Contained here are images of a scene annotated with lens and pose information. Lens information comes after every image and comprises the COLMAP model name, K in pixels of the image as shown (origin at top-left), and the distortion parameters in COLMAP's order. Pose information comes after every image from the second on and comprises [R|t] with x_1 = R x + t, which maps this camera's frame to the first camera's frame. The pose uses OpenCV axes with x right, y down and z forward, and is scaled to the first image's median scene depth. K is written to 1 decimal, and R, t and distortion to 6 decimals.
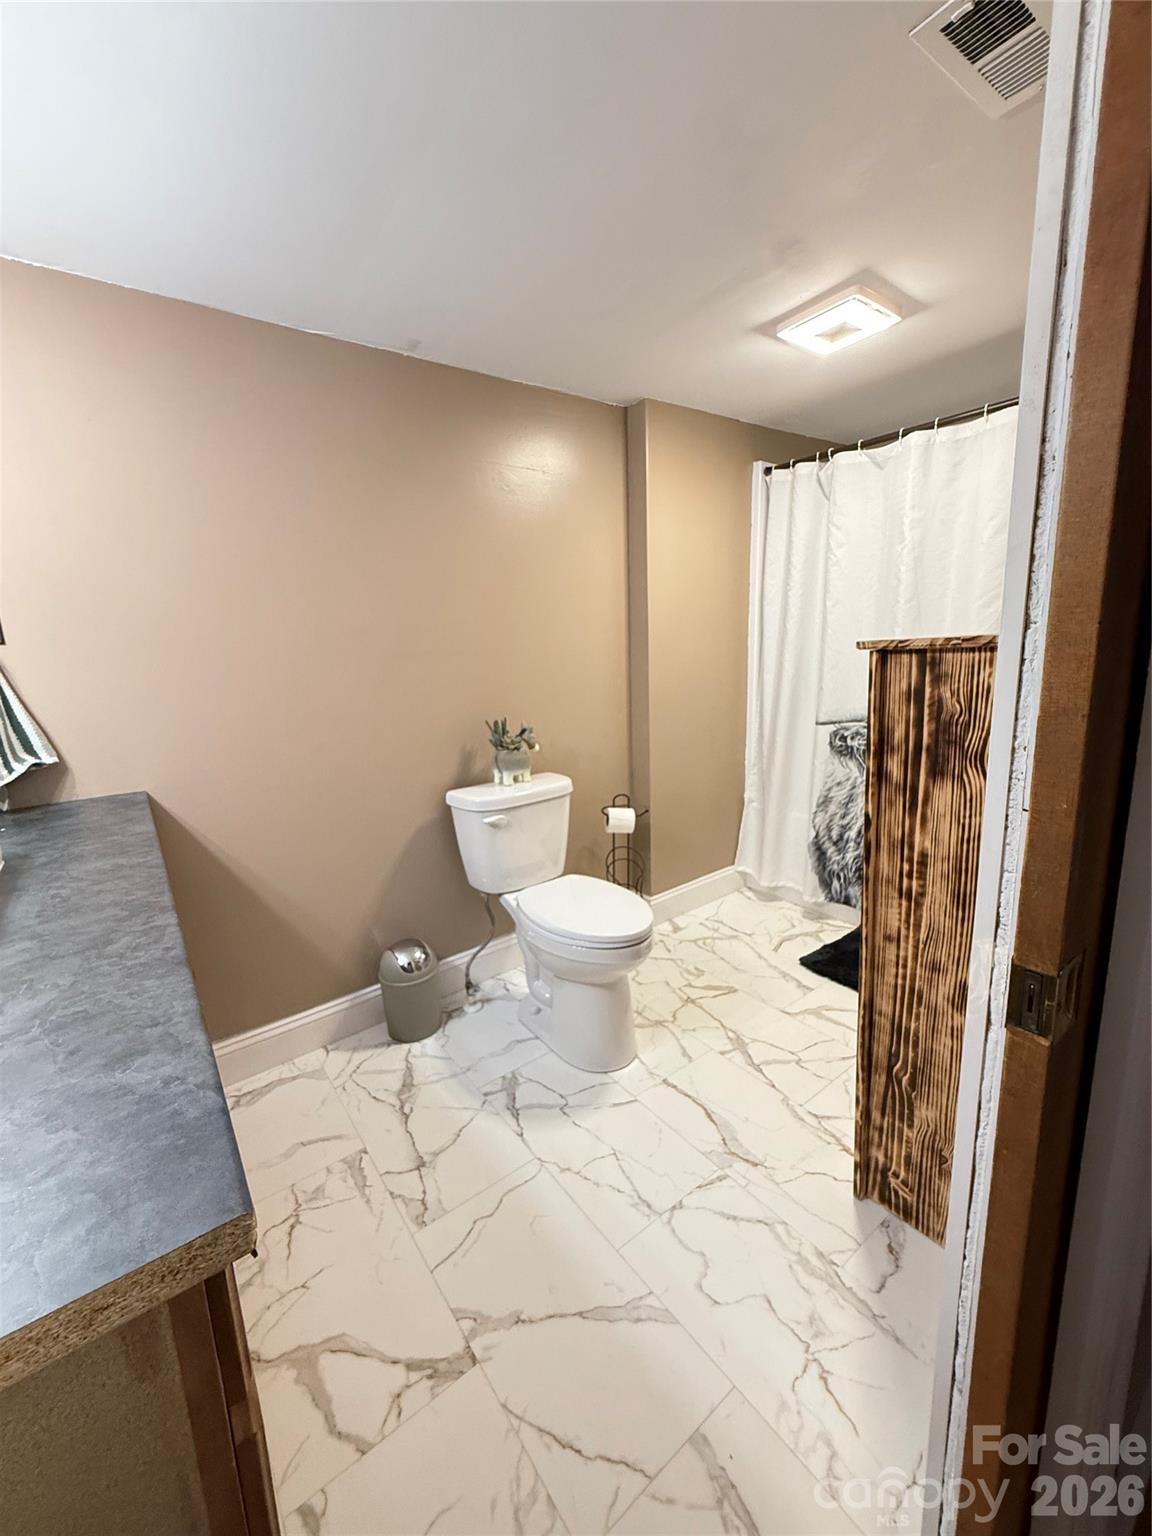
lens RADIAL K [[613.9, 0, 575.6], [0, 613.9, 764.7], [0, 0, 1]] dist [-0.002273, 0.000652]
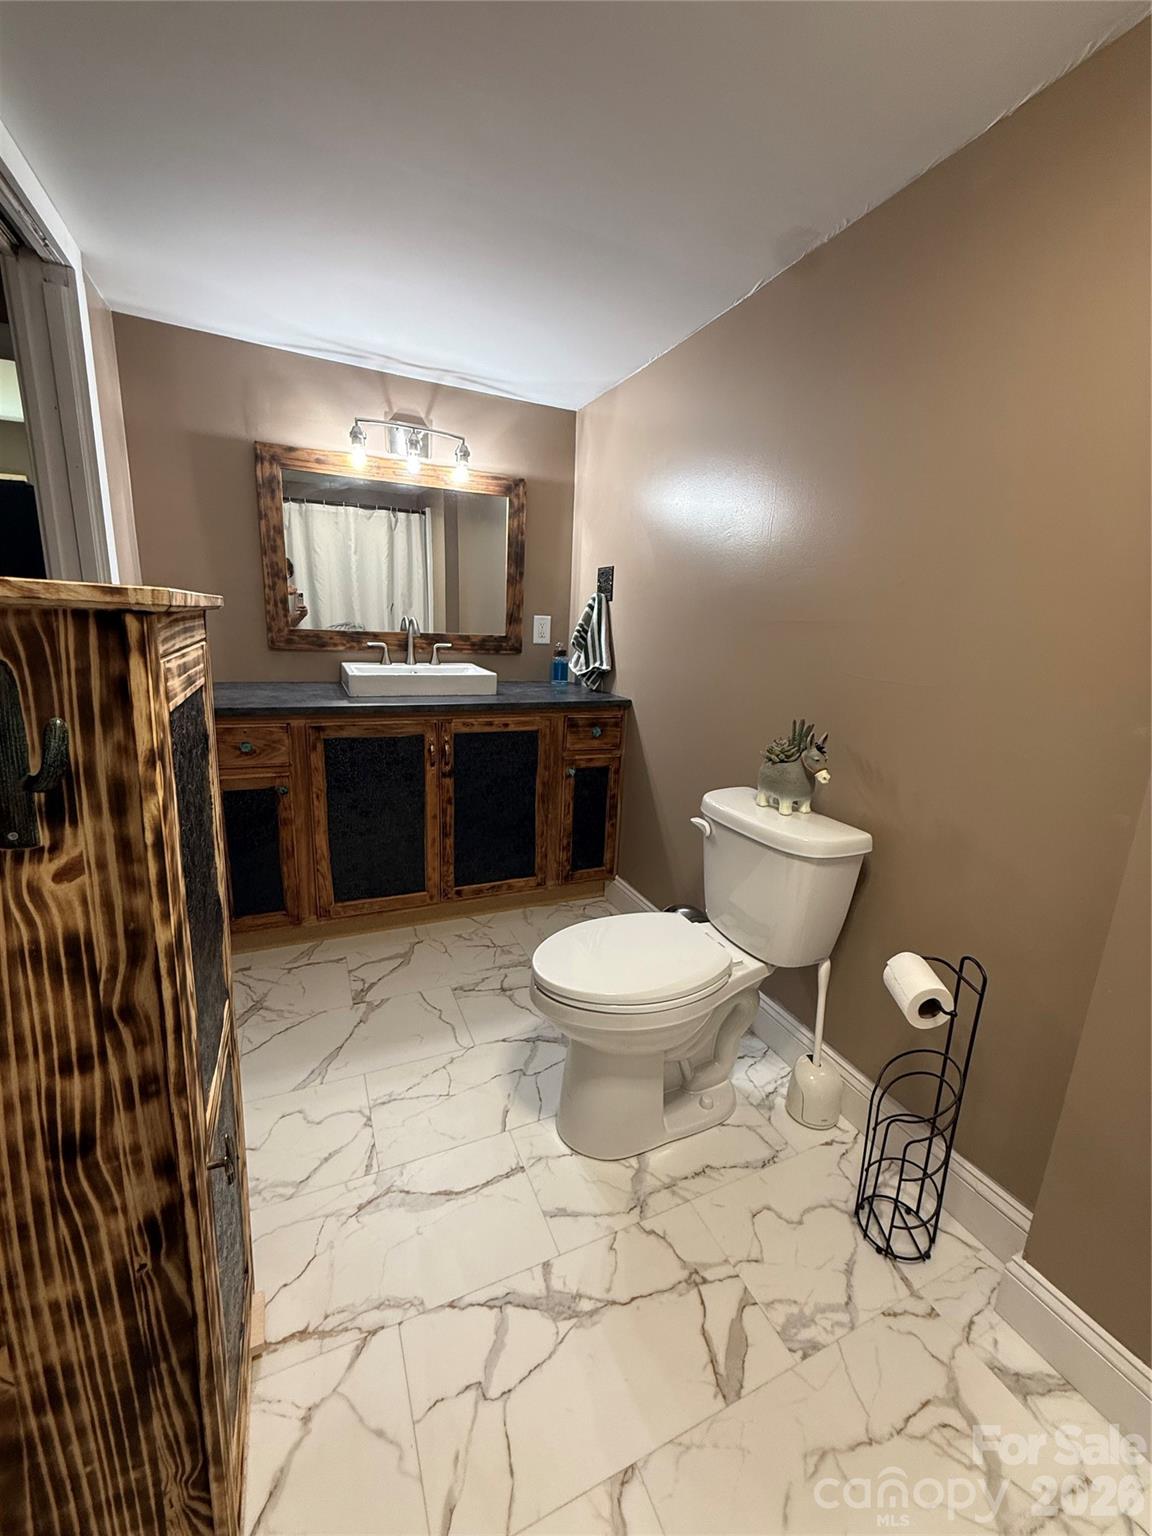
lens RADIAL K [[613.9, 0, 578.2], [0, 613.9, 765.0], [0, 0, 1]] dist [-0.002273, 0.000652]
pose [[-0.219514, 0.255654, -0.941517, 0.653496], [-0.223301, 0.926271, 0.303577, -0.195191], [0.949710, 0.276882, -0.146242, 0.921501]]
